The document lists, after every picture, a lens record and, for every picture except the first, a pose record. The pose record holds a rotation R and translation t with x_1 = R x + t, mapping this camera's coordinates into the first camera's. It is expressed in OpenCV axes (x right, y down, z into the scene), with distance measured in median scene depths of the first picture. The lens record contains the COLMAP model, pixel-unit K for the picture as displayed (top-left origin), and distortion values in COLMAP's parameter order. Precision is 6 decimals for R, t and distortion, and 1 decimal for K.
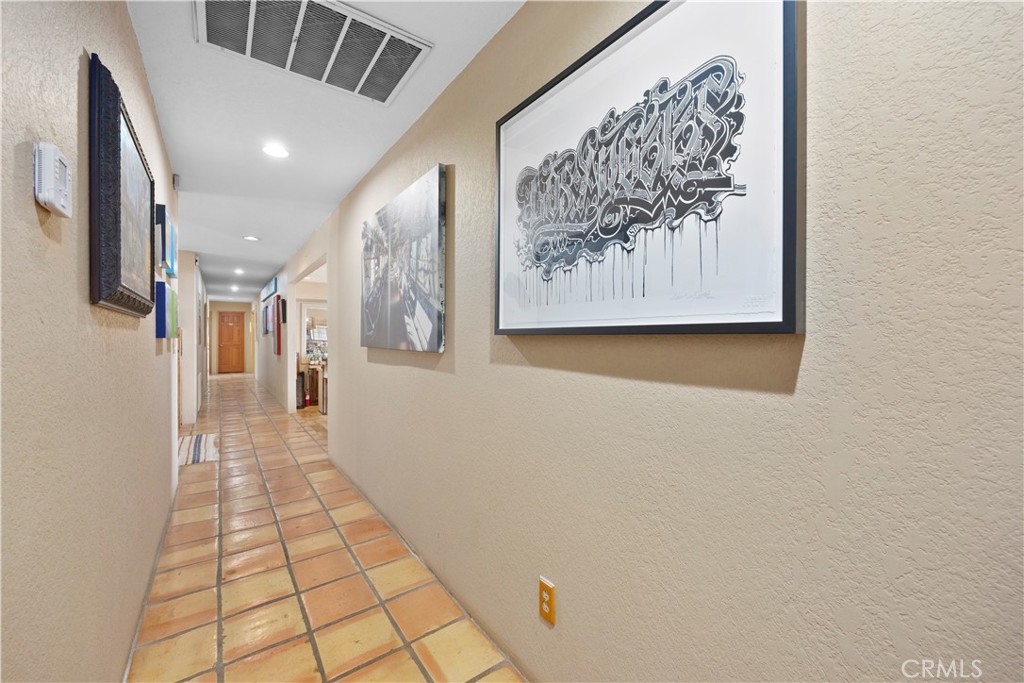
lens RADIAL K [[401.4, 0, 489.9], [0, 401.4, 328.8], [0, 0, 1]] dist [-0.004272, -0.000603]
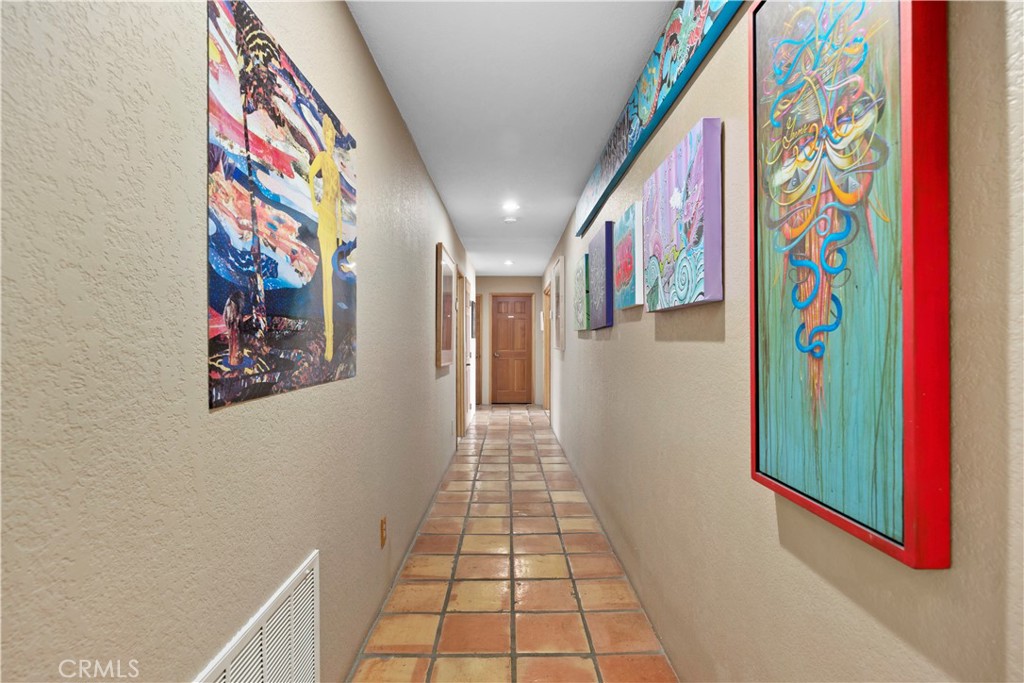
lens RADIAL K [[478.0, 0, 501.9], [0, 478.0, 342.2], [0, 0, 1]] dist [-0.014095, -0.003034]
pose [[0.817587, 0.008811, -0.575738, -0.280900], [0.005523, 0.999717, 0.023142, 0.008079], [0.575779, -0.022101, 0.817307, 0.459362]]
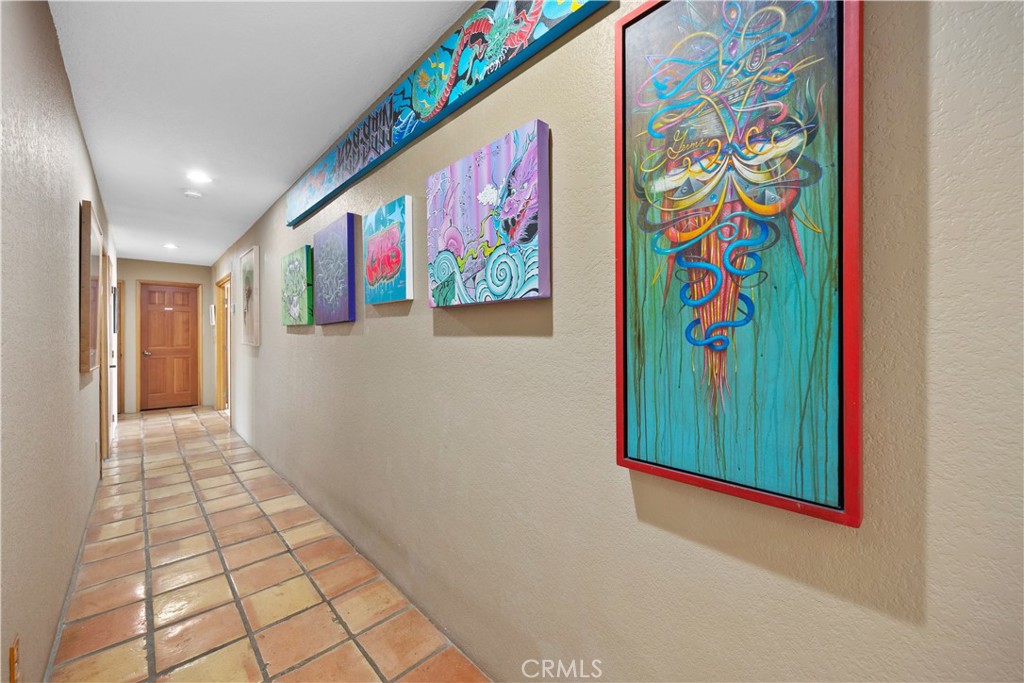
lens RADIAL K [[401.4, 0, 488.1], [0, 401.4, 335.7], [0, 0, 1]] dist [-0.004272, -0.000603]
pose [[0.993240, 0.003901, 0.116013, -0.321992], [-0.006202, 0.999791, 0.019477, 0.008707], [-0.115913, -0.020065, 0.993057, 0.479327]]
